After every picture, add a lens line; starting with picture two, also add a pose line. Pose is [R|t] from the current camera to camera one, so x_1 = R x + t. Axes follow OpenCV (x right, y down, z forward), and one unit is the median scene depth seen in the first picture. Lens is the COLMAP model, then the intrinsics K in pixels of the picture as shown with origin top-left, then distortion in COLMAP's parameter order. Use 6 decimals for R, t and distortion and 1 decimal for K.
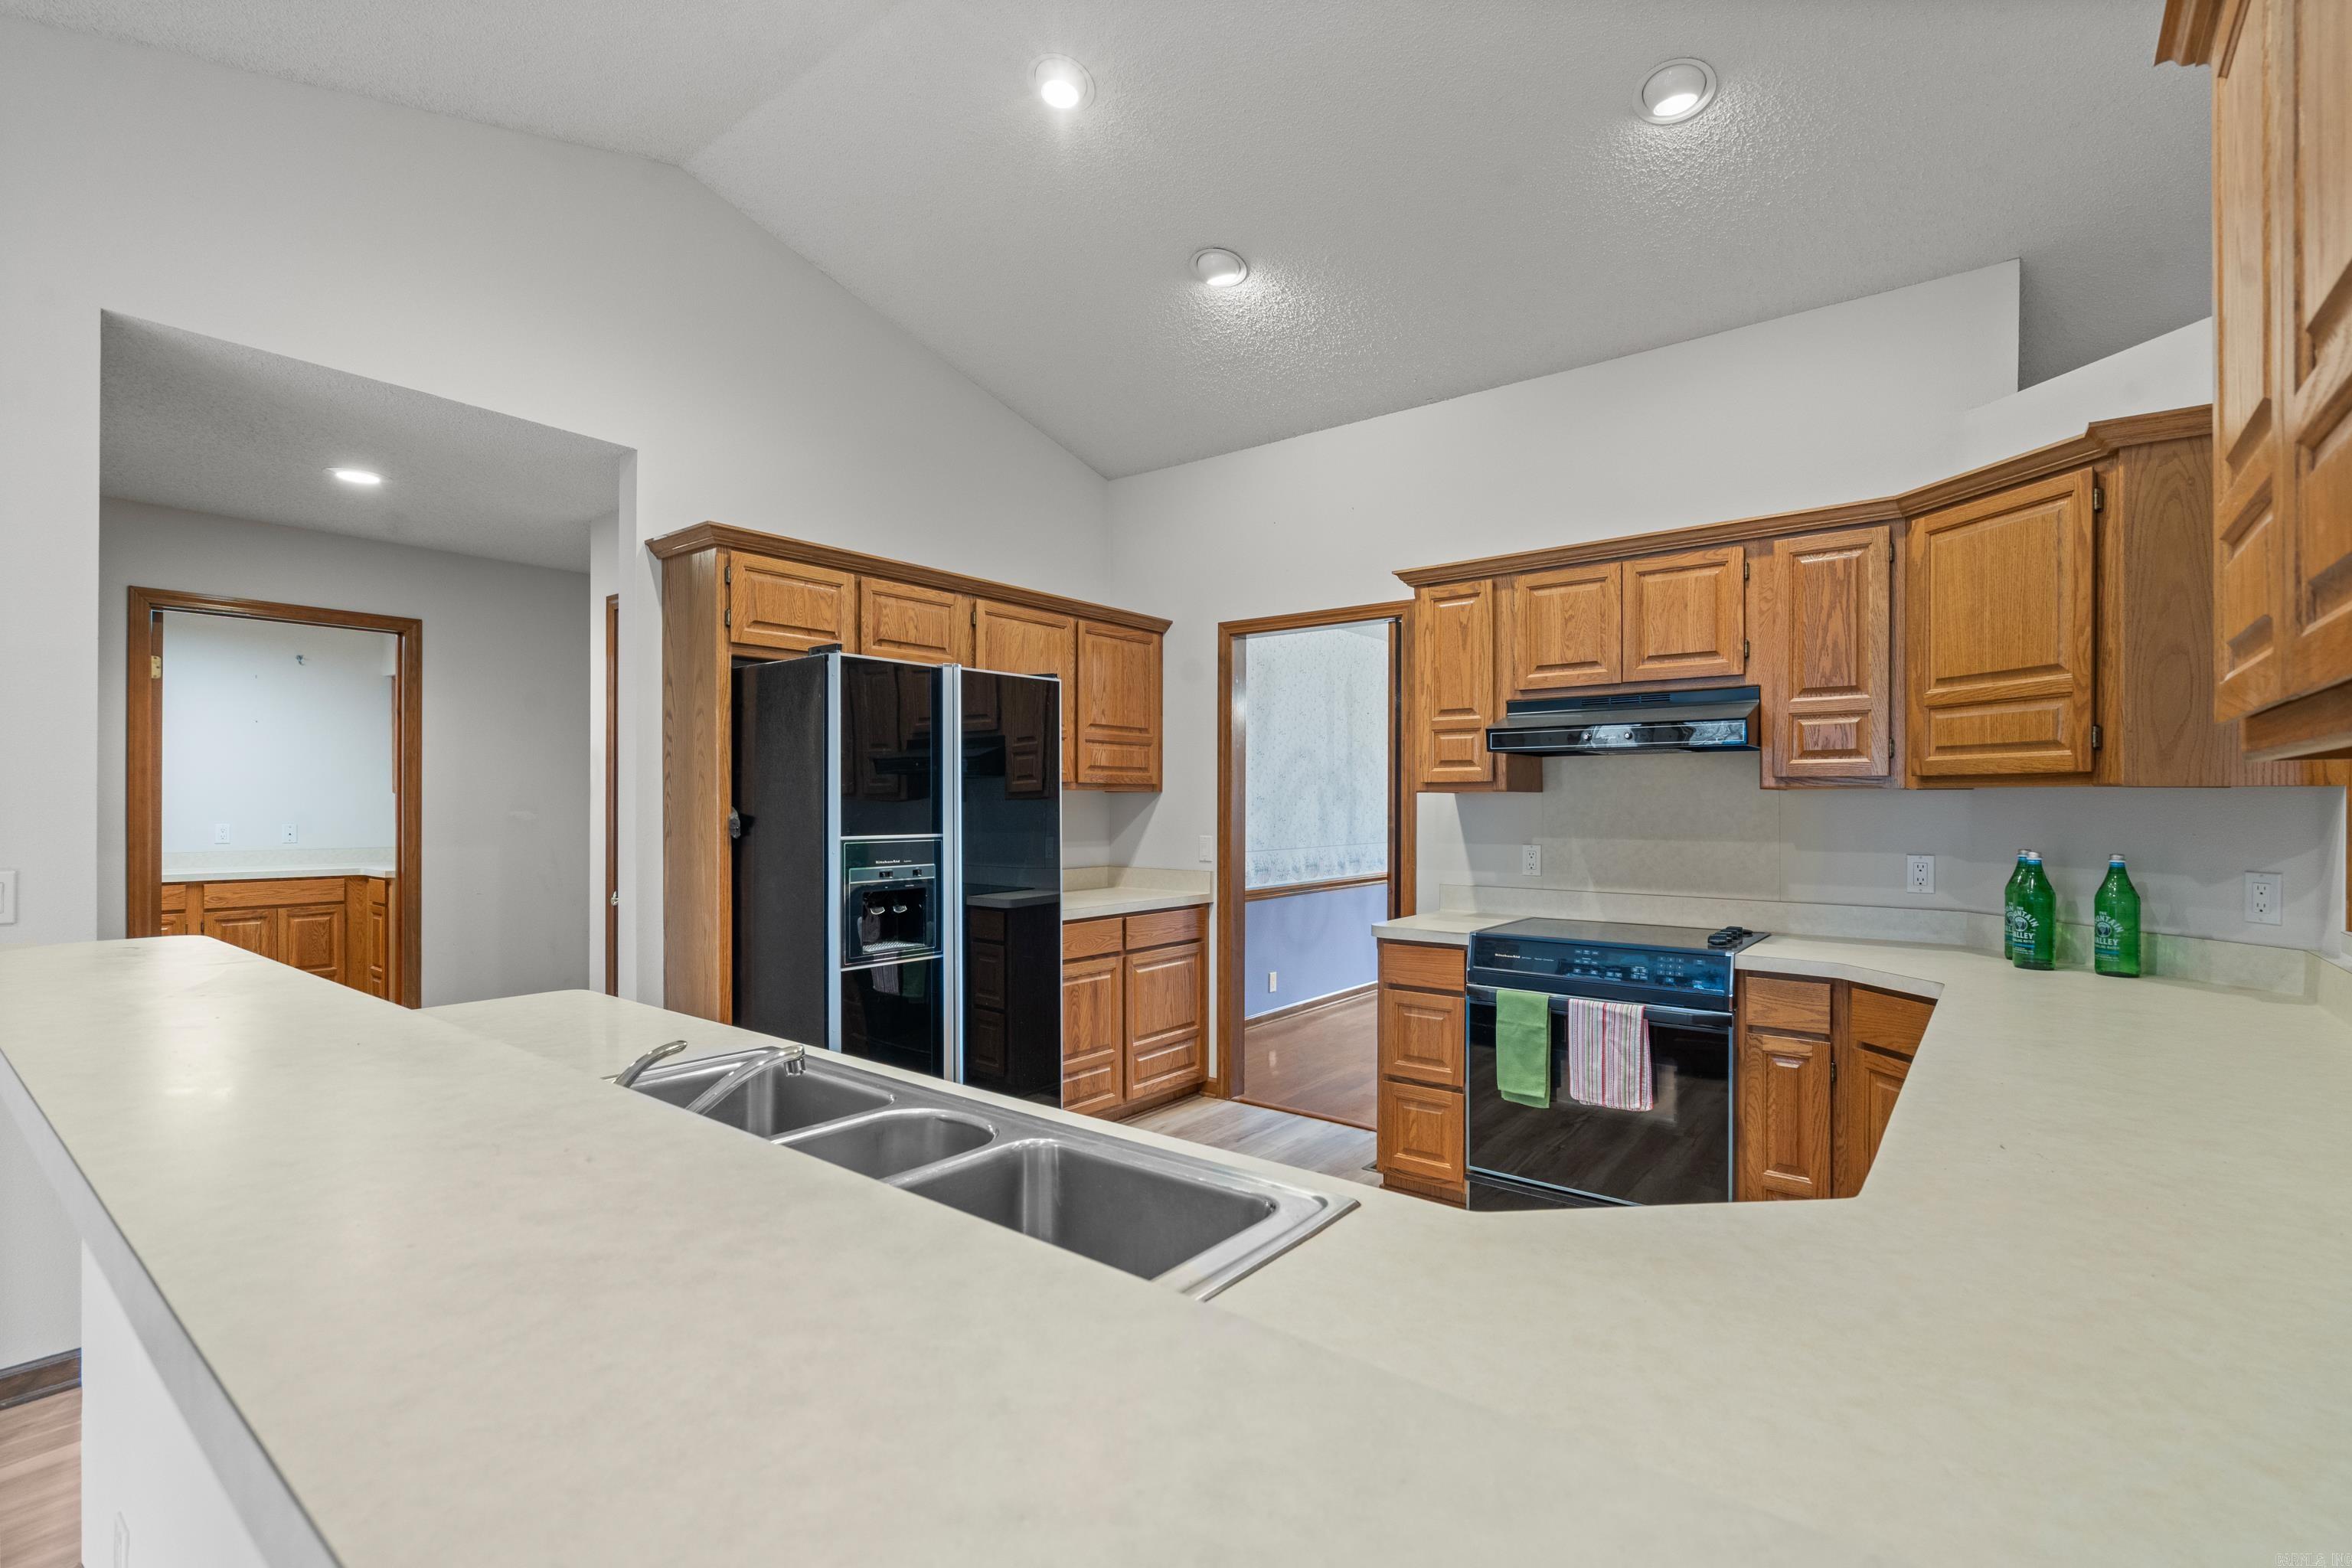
lens RADIAL K [[1080.8, 0, 1168.7], [0, 1080.8, 802.1], [0, 0, 1]] dist [0.003978, -0.000015]
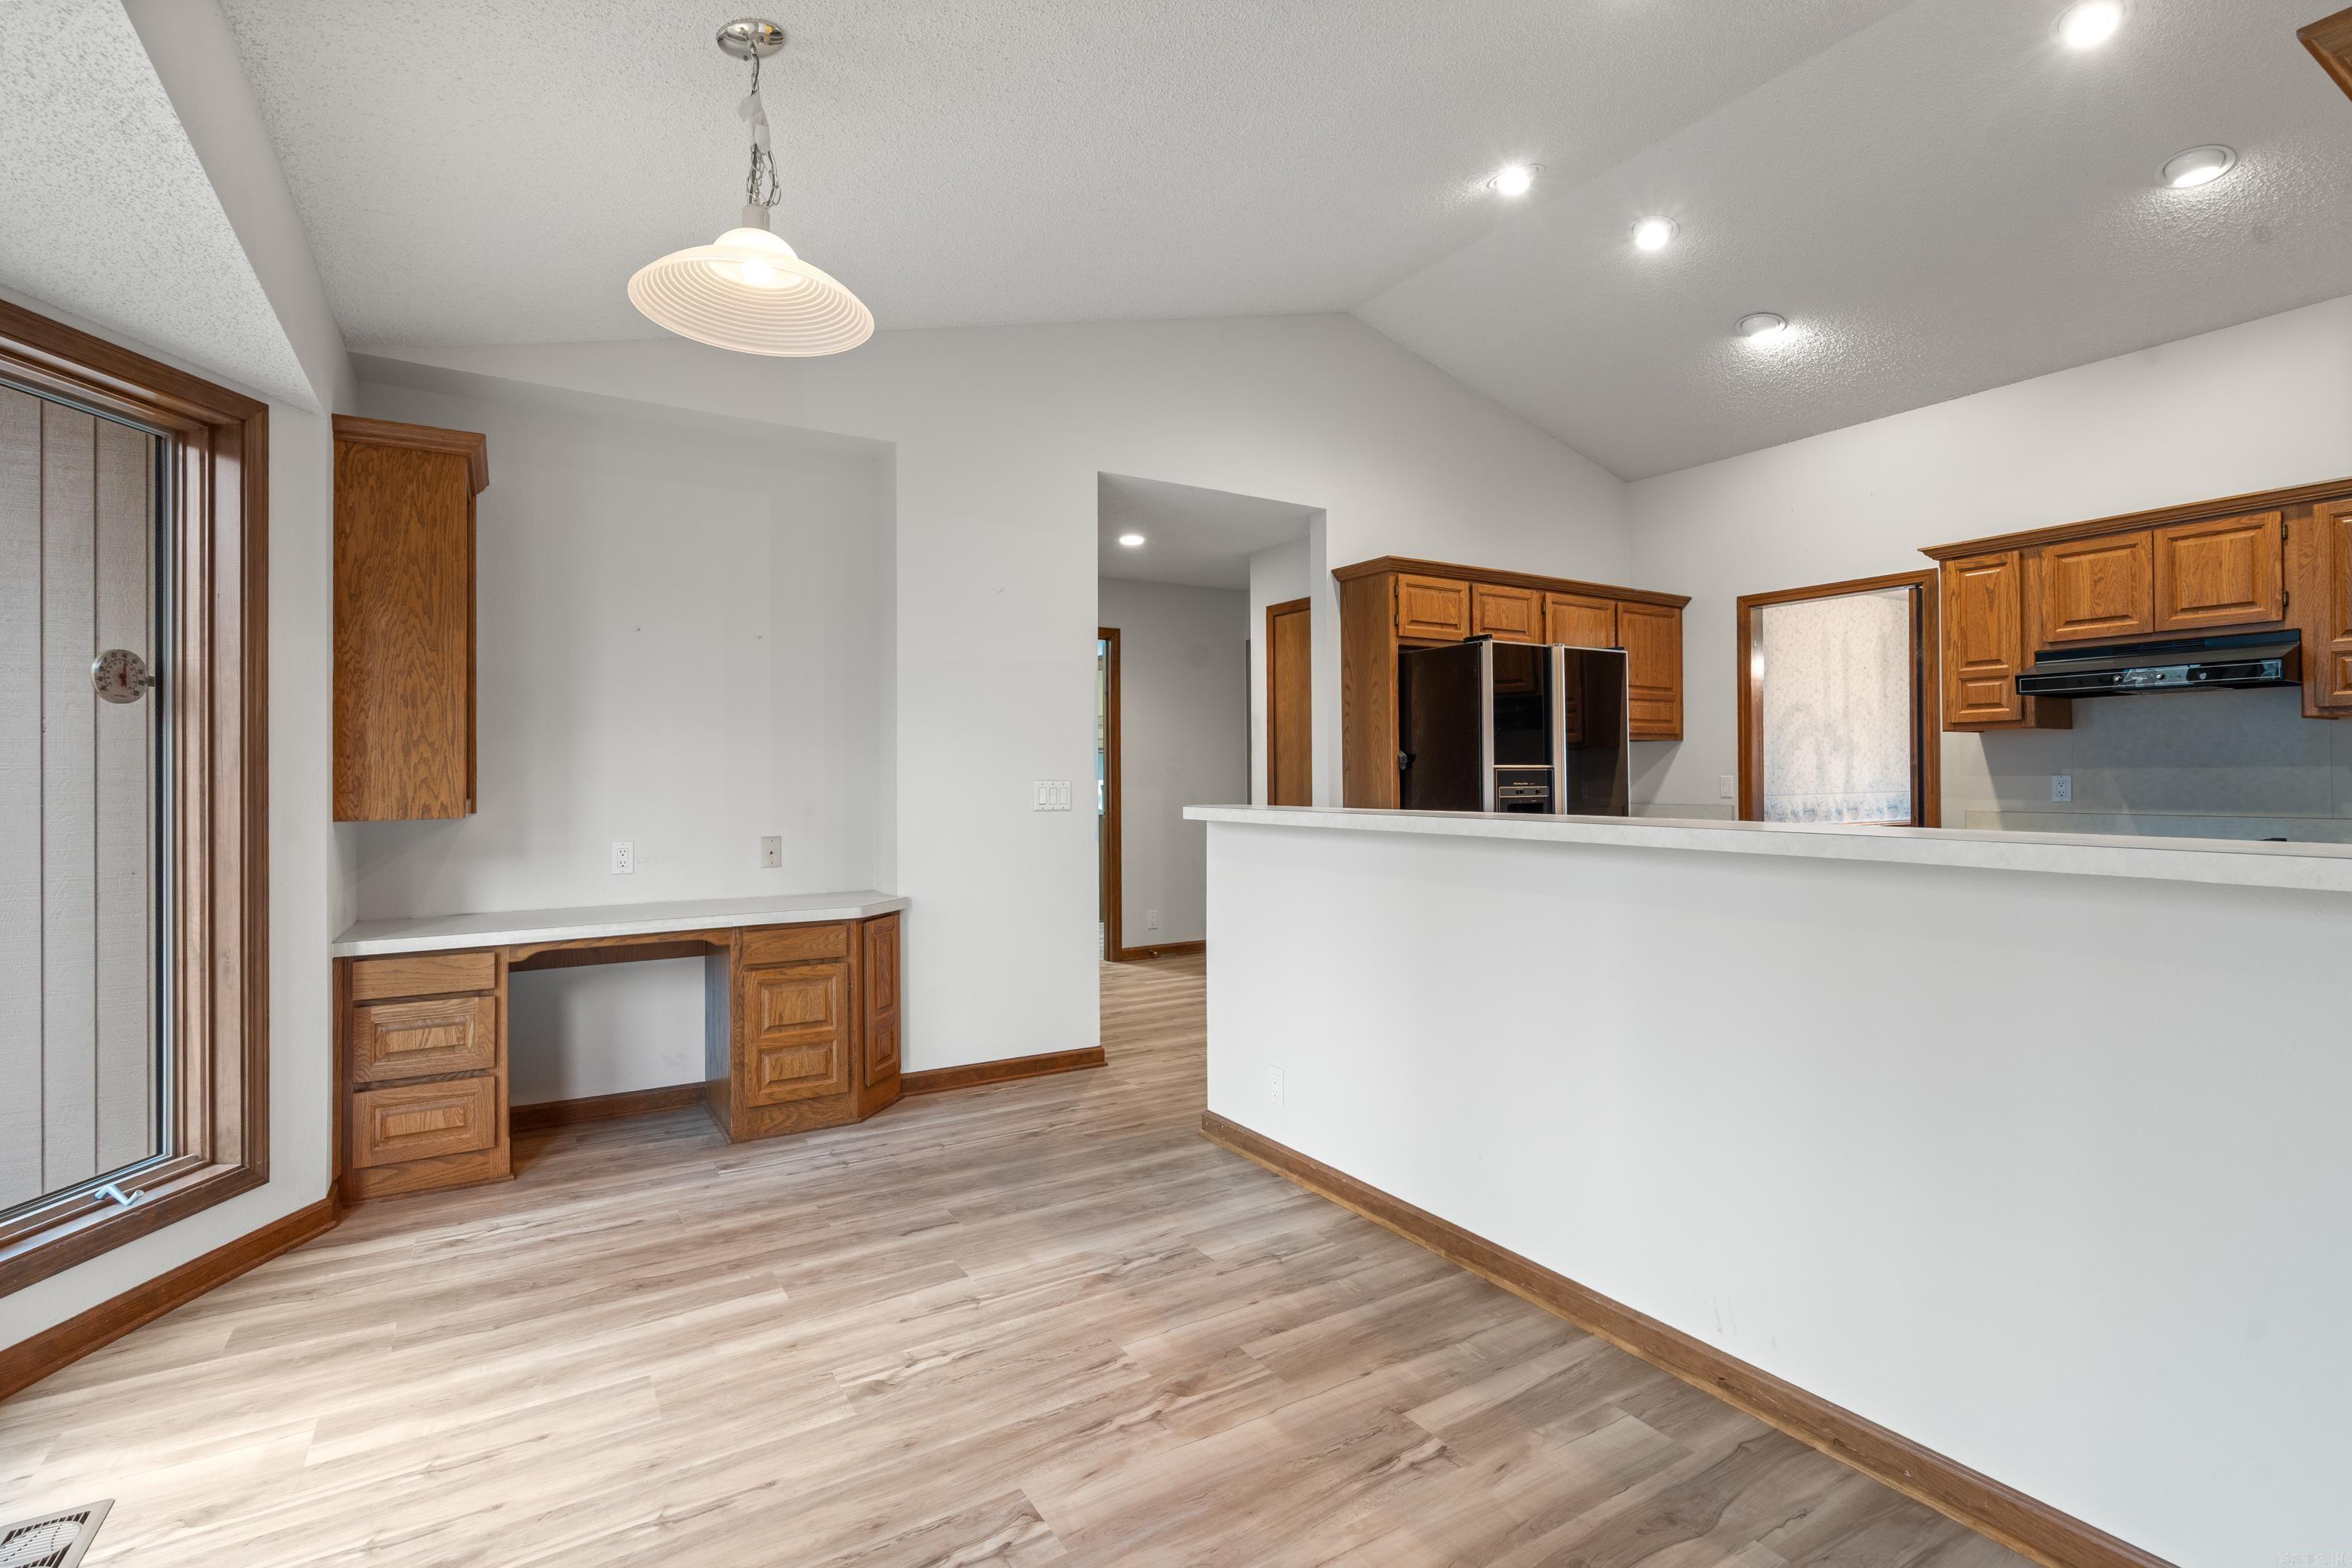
lens RADIAL K [[1080.8, 0, 1194.2], [0, 1080.8, 766.2], [0, 0, 1]] dist [0.003978, -0.000015]
pose [[0.941790, -0.009429, -0.336069, -0.170358], [0.007174, 0.999943, -0.007951, 0.037580], [0.336125, 0.005078, 0.941804, -0.463235]]
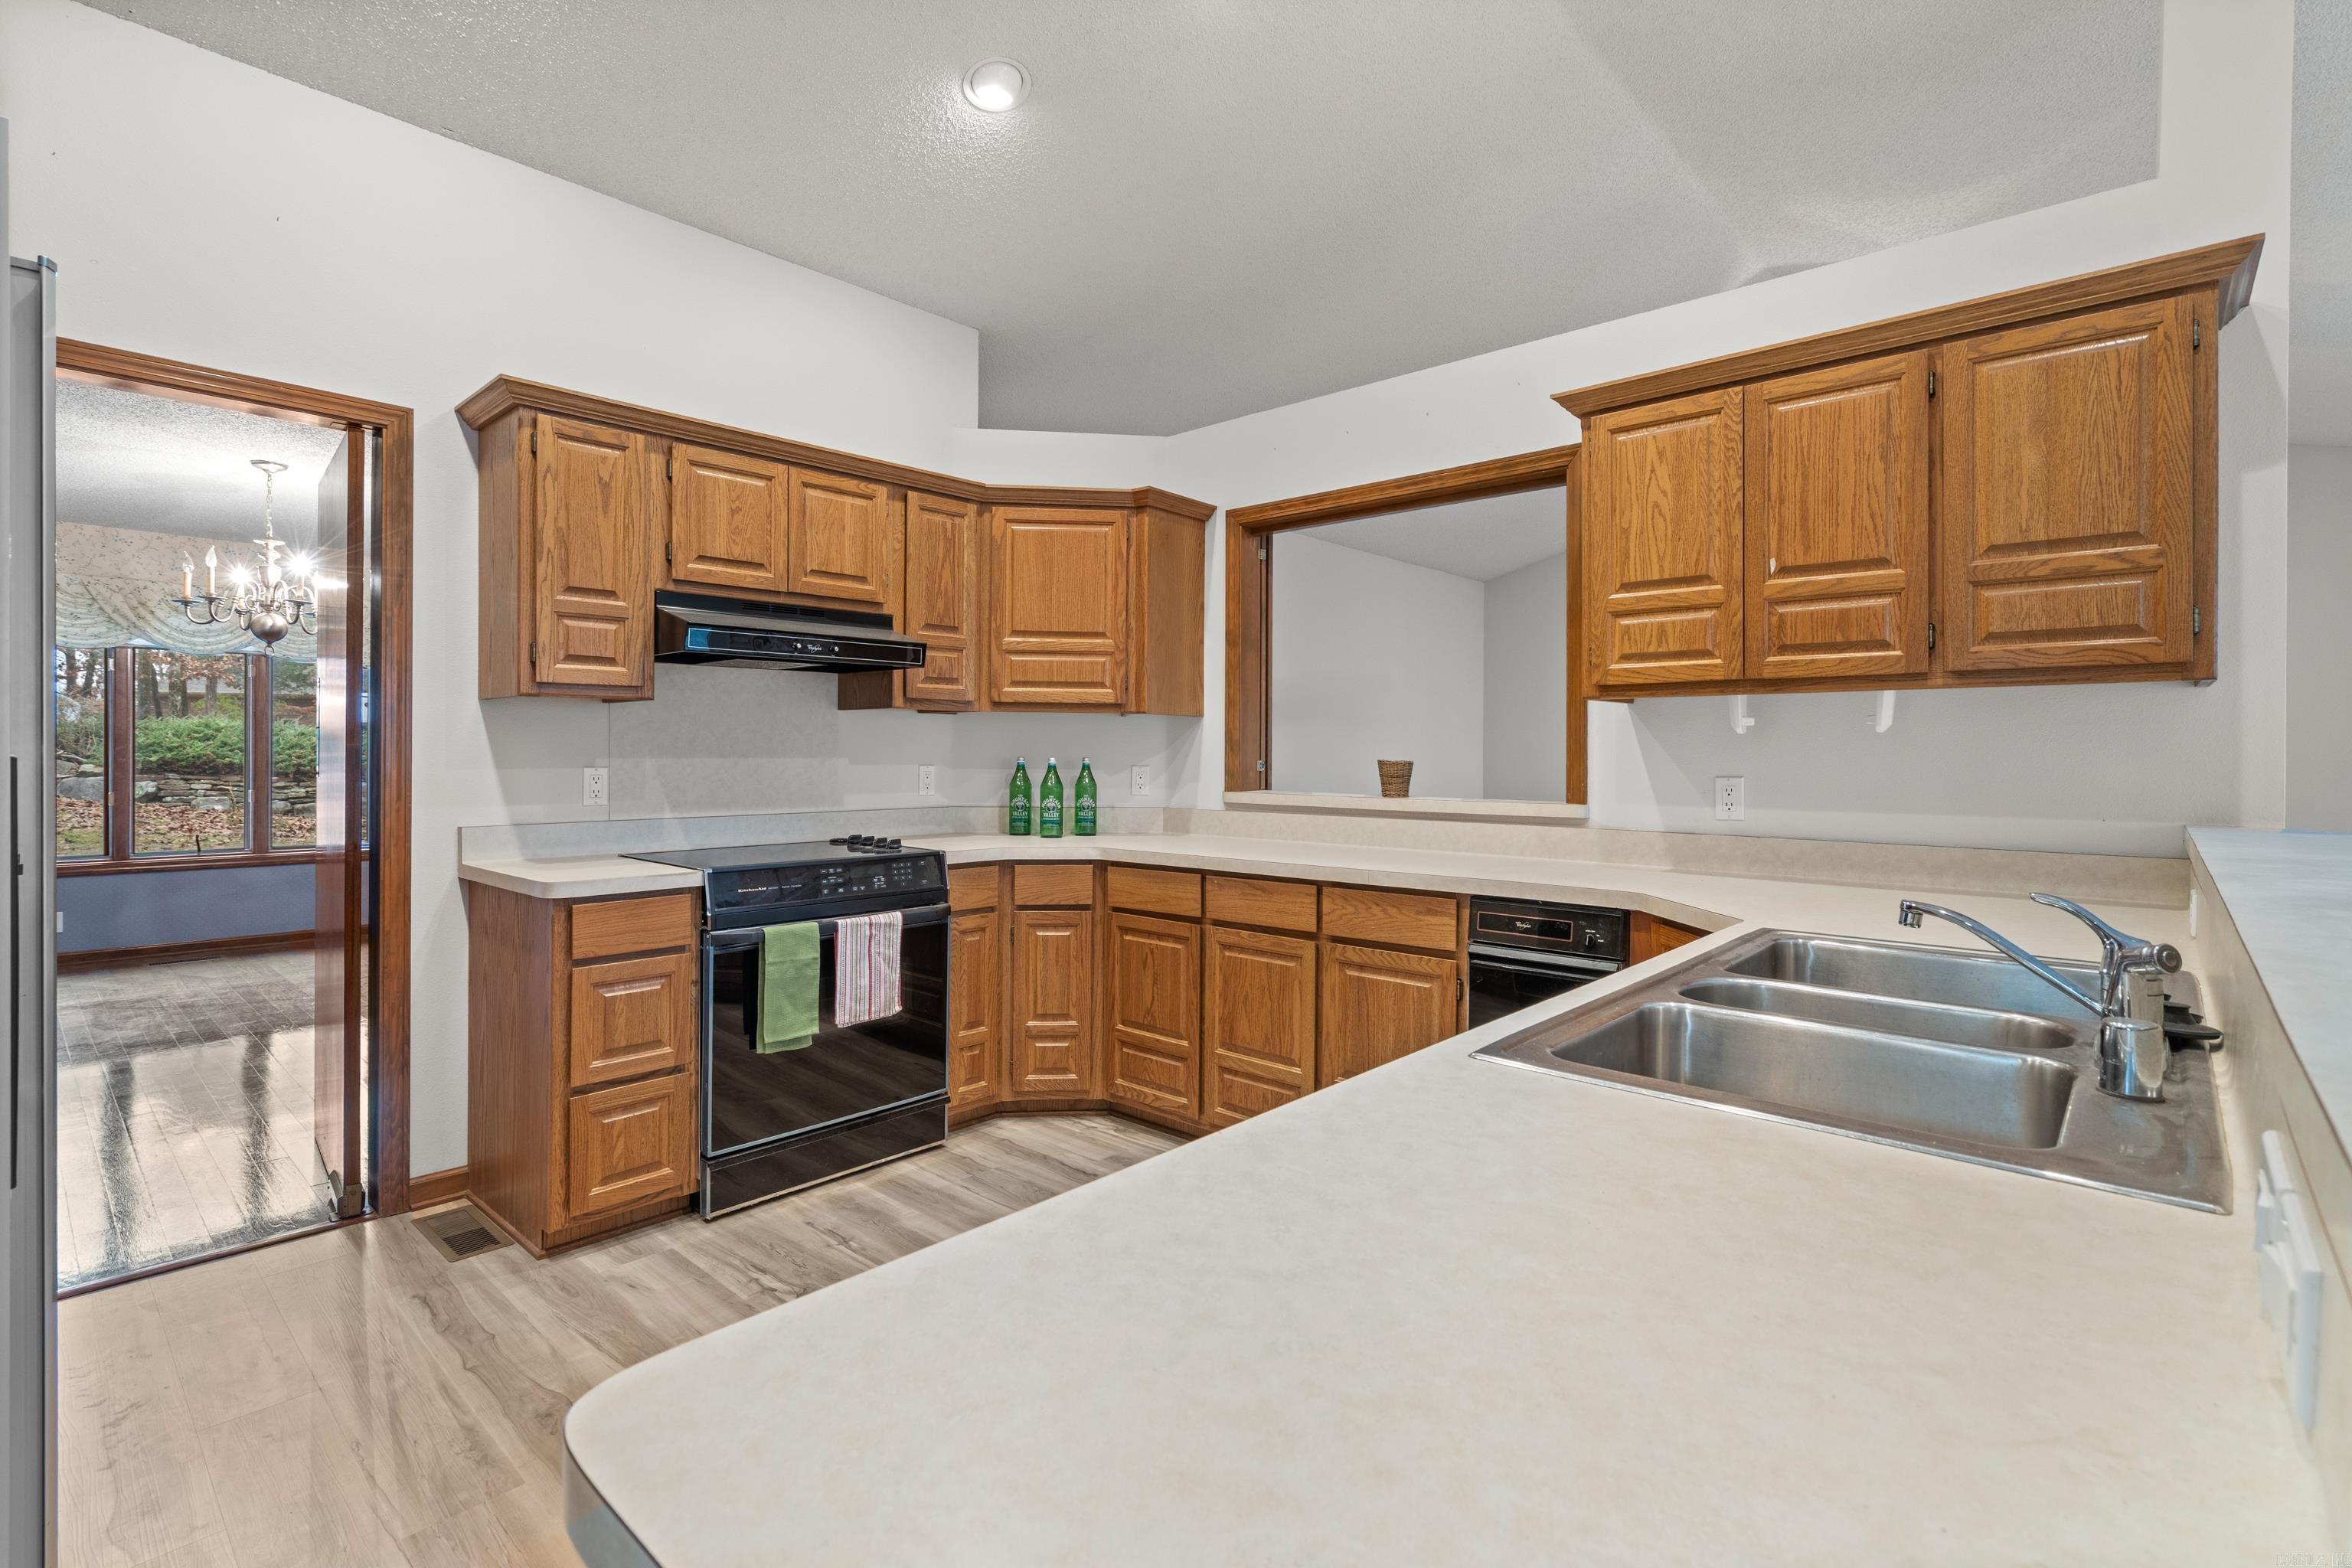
lens RADIAL K [[1080.8, 0, 1215.3], [0, 1080.8, 751.6], [0, 0, 1]] dist [0.003978, -0.000015]
pose [[0.051836, -0.003272, 0.998650, -0.517631], [-0.005280, 0.999980, 0.003550, 0.025699], [-0.998642, -0.005457, 0.051818, 0.569438]]
